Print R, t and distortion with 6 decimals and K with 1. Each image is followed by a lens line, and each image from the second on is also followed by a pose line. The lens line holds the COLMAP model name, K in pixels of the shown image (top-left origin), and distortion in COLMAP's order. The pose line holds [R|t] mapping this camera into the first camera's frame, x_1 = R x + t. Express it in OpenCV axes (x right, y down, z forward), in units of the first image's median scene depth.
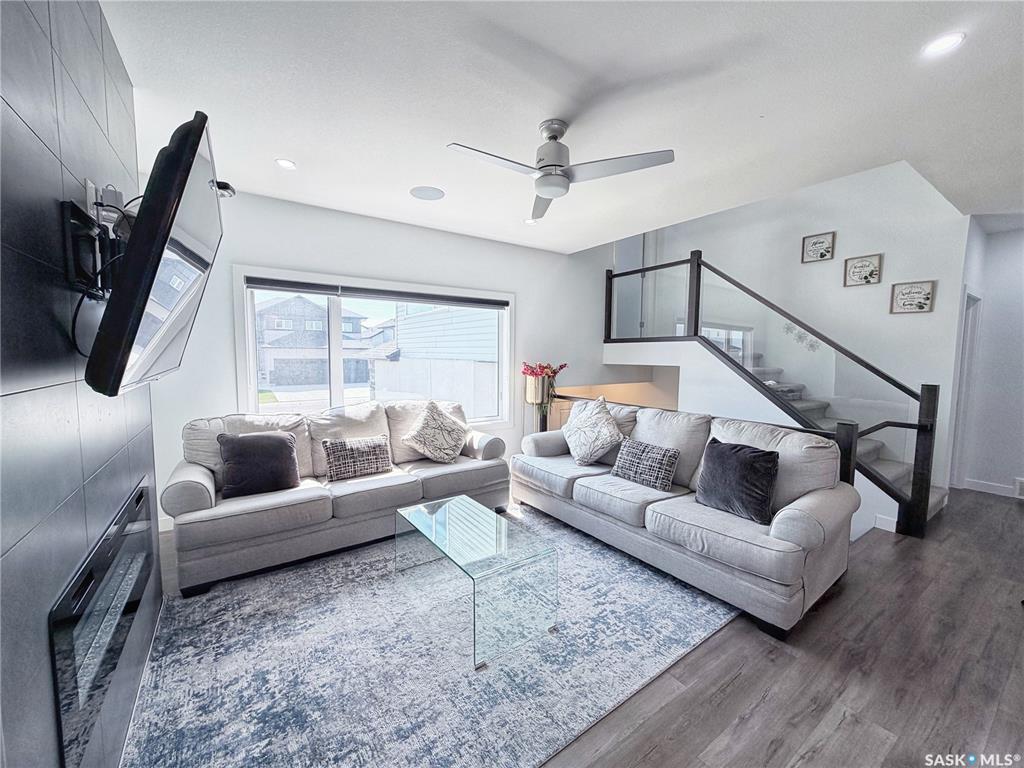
lens RADIAL K [[406.2, 0, 511.8], [0, 406.2, 382.4], [0, 0, 1]] dist [0.000496, -0.000509]
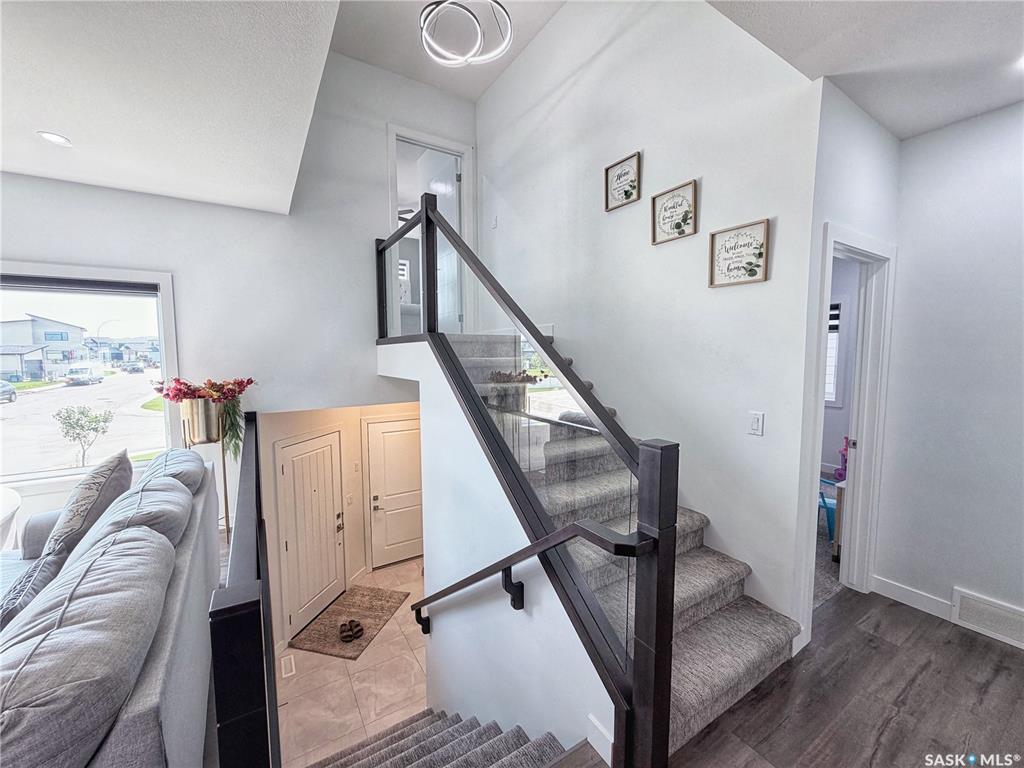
lens RADIAL K [[406.2, 0, 507.9], [0, 406.2, 380.2], [0, 0, 1]] dist [0.000496, -0.000509]
pose [[0.999177, -0.013858, -0.038119, 0.678631], [0.013944, 0.999901, 0.001985, -0.048619], [0.038088, -0.002515, 0.999271, 0.441609]]
